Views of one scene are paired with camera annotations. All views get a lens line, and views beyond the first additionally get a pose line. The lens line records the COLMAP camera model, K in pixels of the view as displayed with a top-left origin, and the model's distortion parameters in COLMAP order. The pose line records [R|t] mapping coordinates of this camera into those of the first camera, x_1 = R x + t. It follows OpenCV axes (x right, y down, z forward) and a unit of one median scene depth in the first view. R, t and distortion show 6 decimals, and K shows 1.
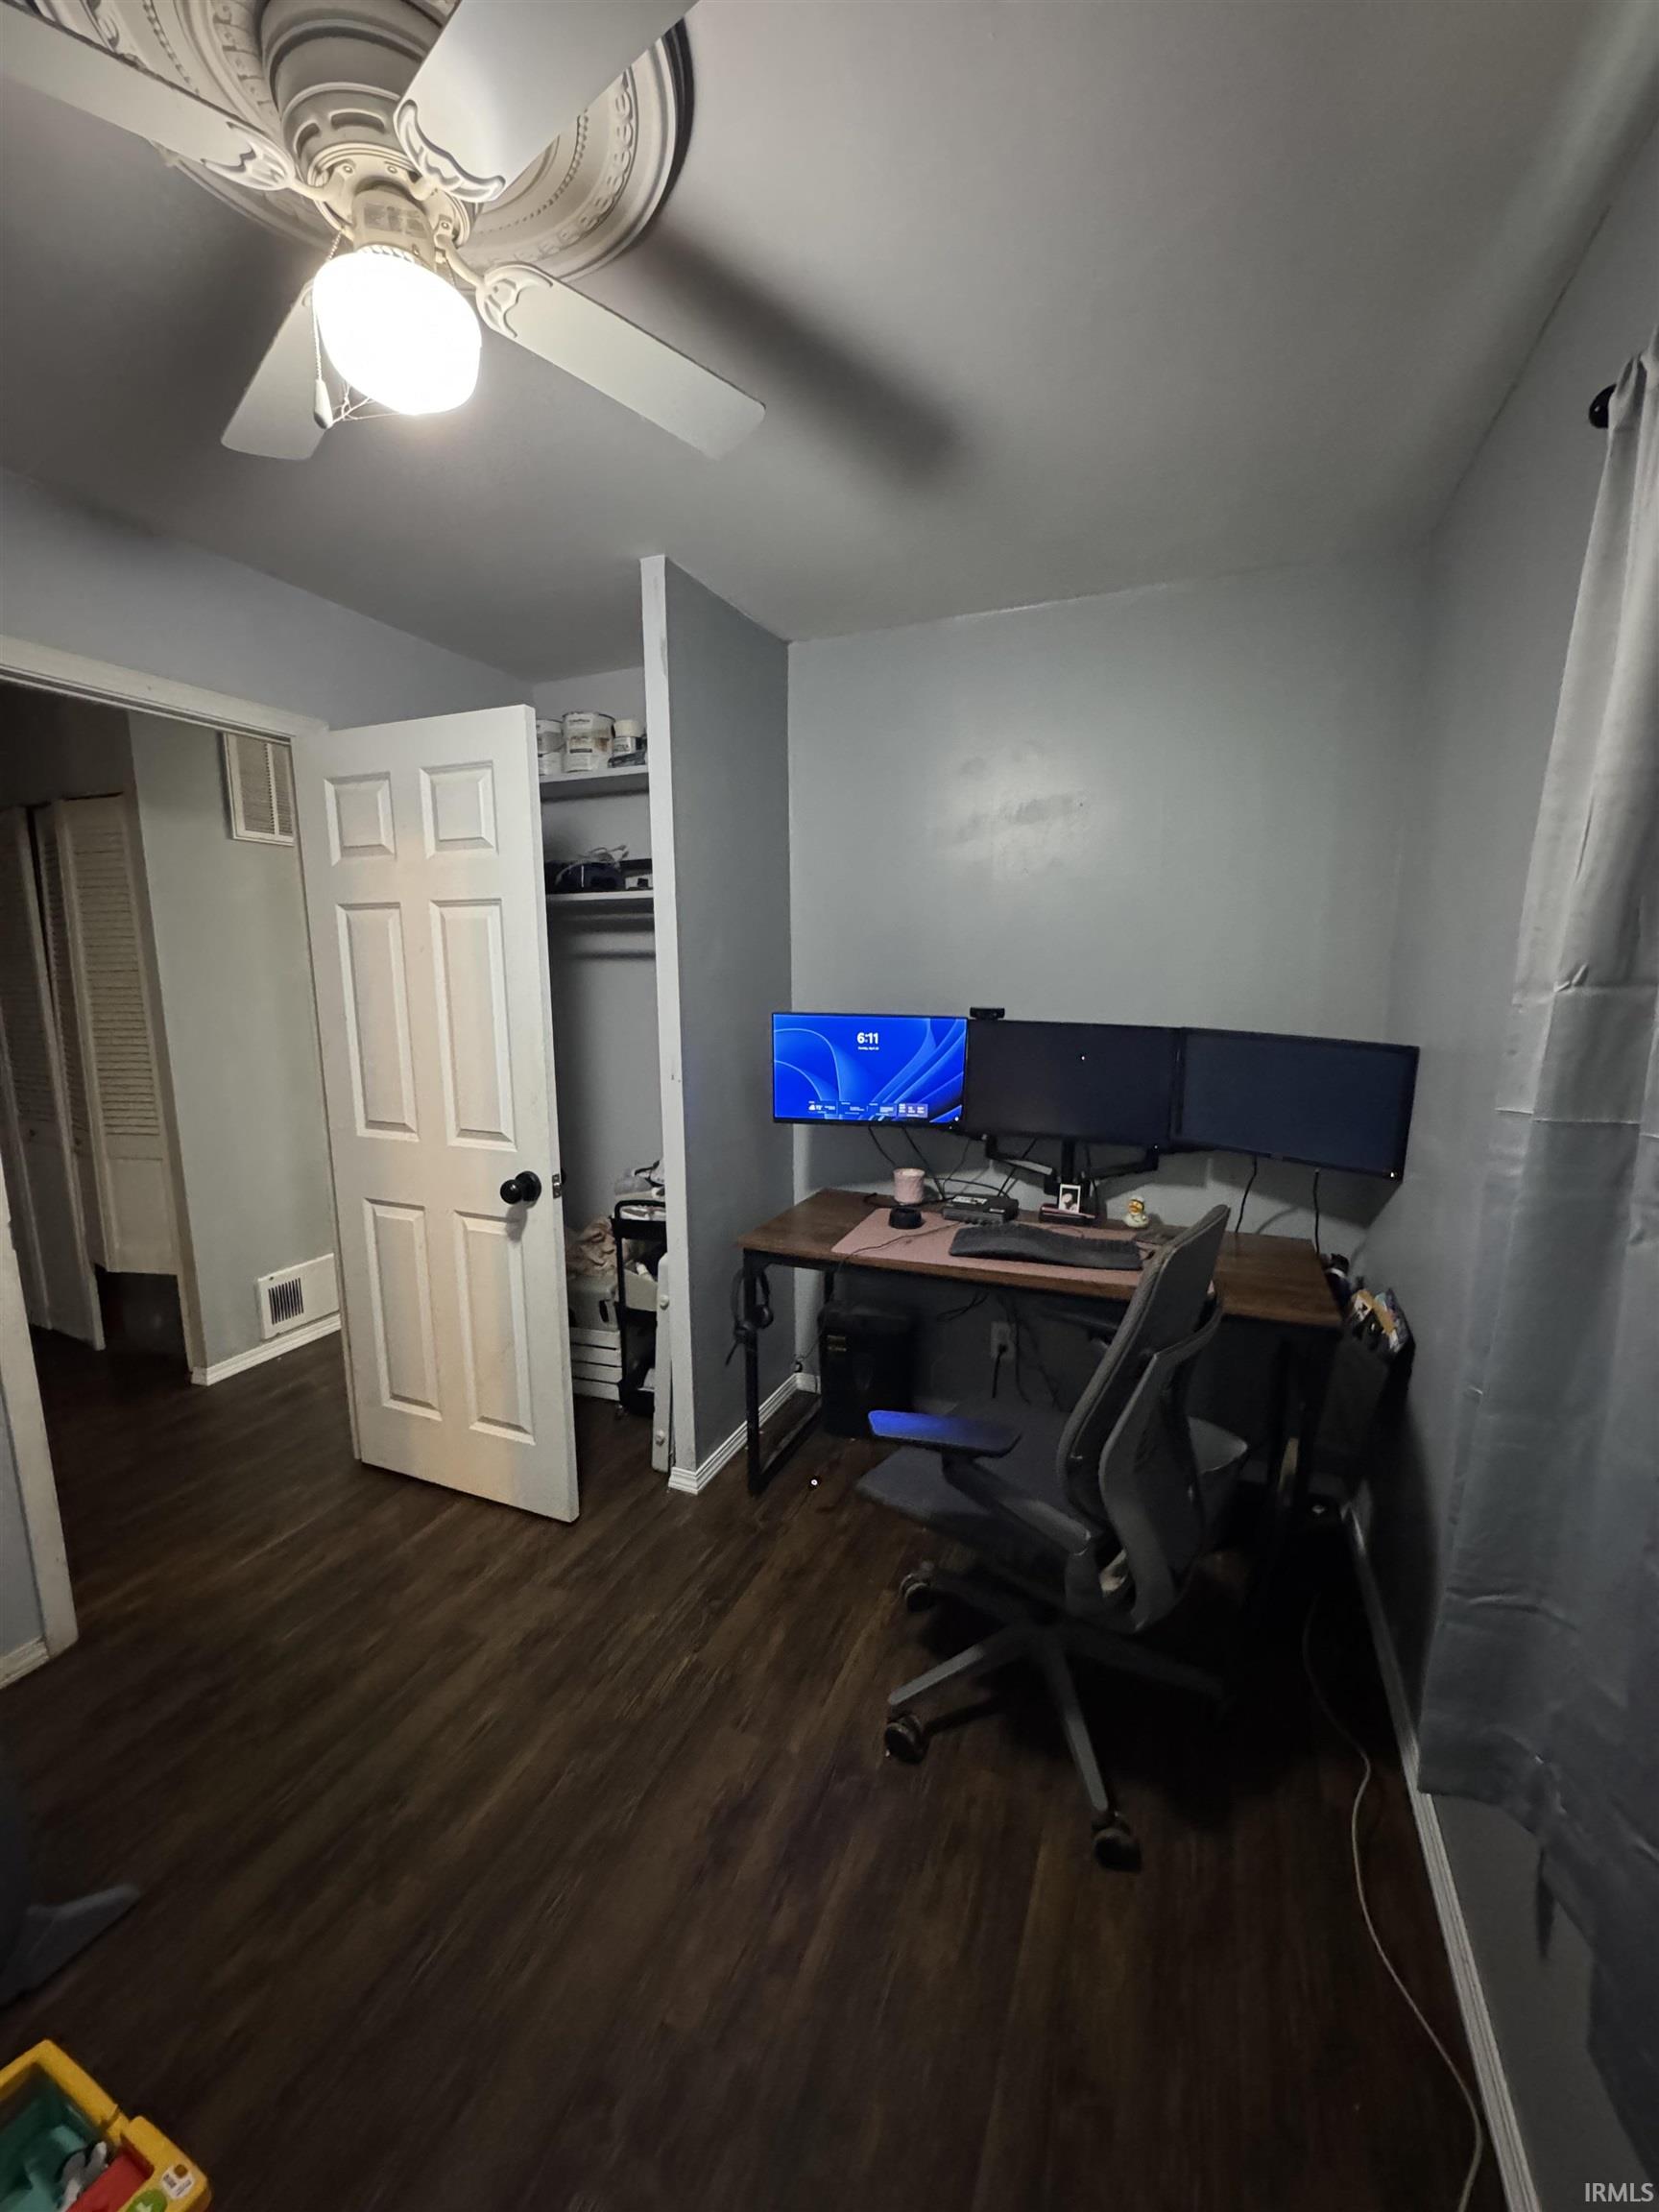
lens RADIAL K [[879.7, 0, 839.3], [0, 879.7, 1101.8], [0, 0, 1]] dist [-0.000217, 0.000099]
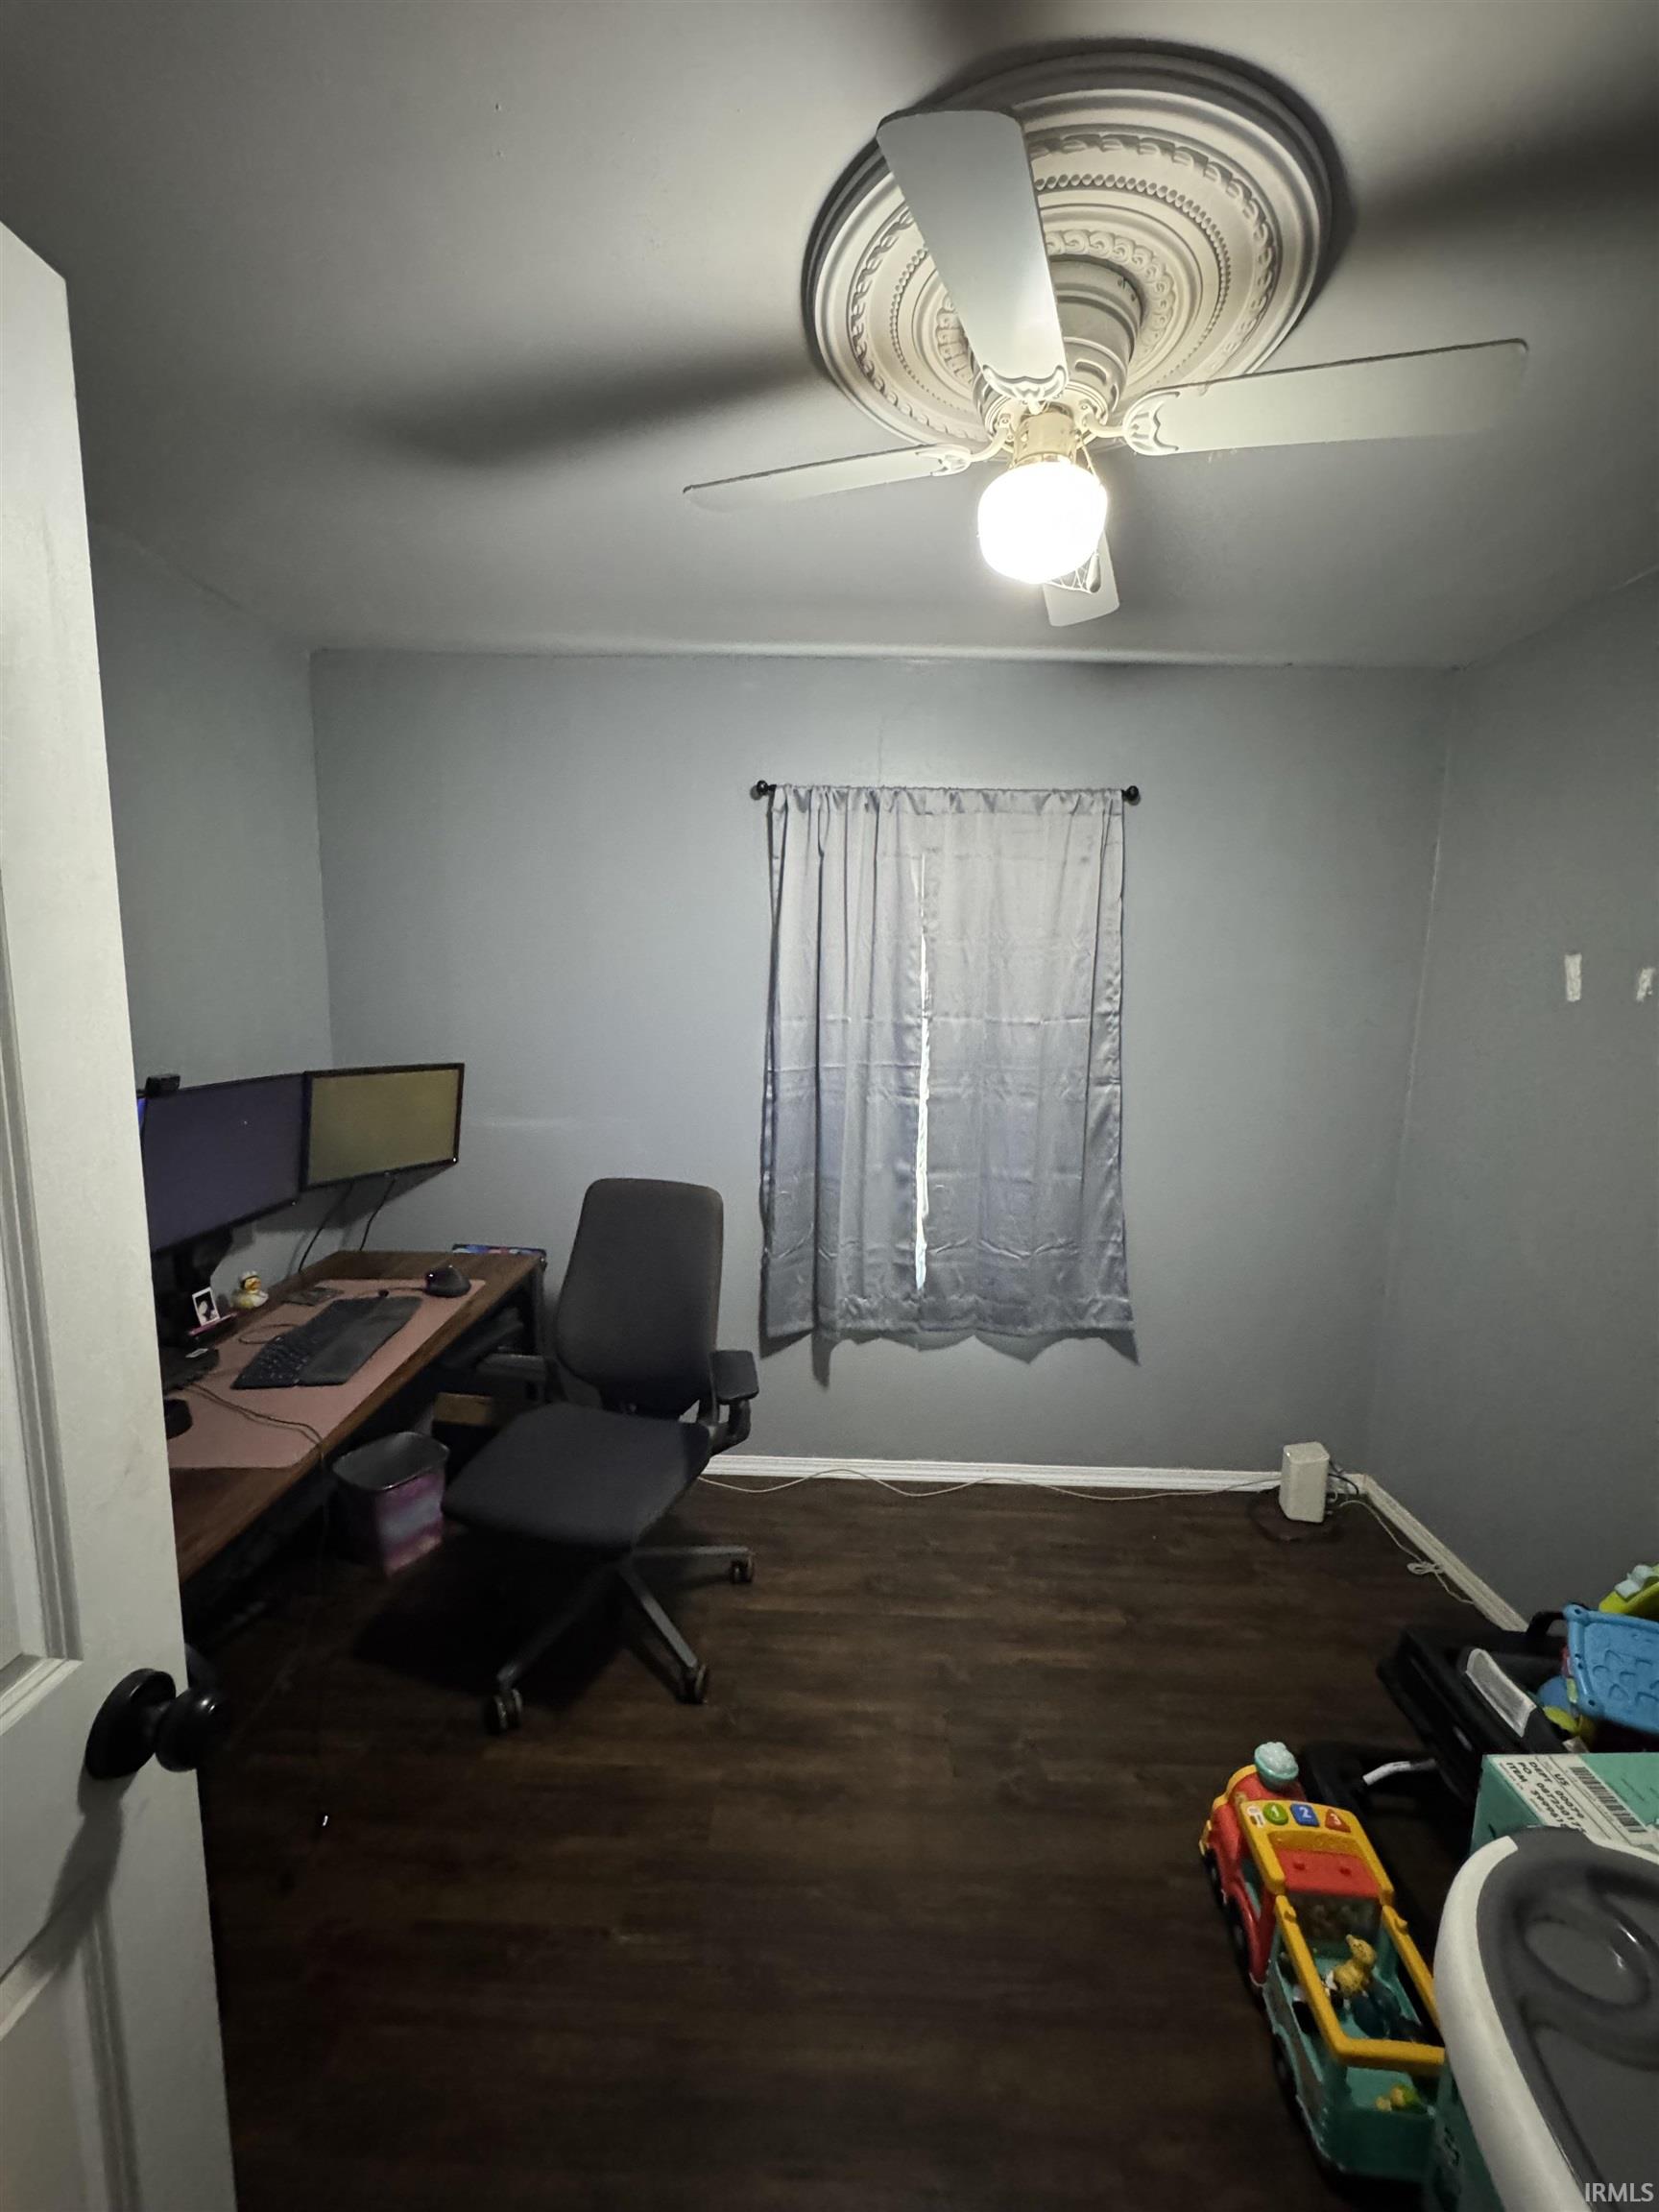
lens RADIAL K [[879.7, 0, 832.7], [0, 879.7, 1106.1], [0, 0, 1]] dist [-0.000217, 0.000099]
pose [[-0.361894, -0.141296, 0.921449, -0.757888], [0.134584, 0.970172, 0.201625, -0.173913], [-0.922453, 0.196979, -0.332083, 0.854017]]
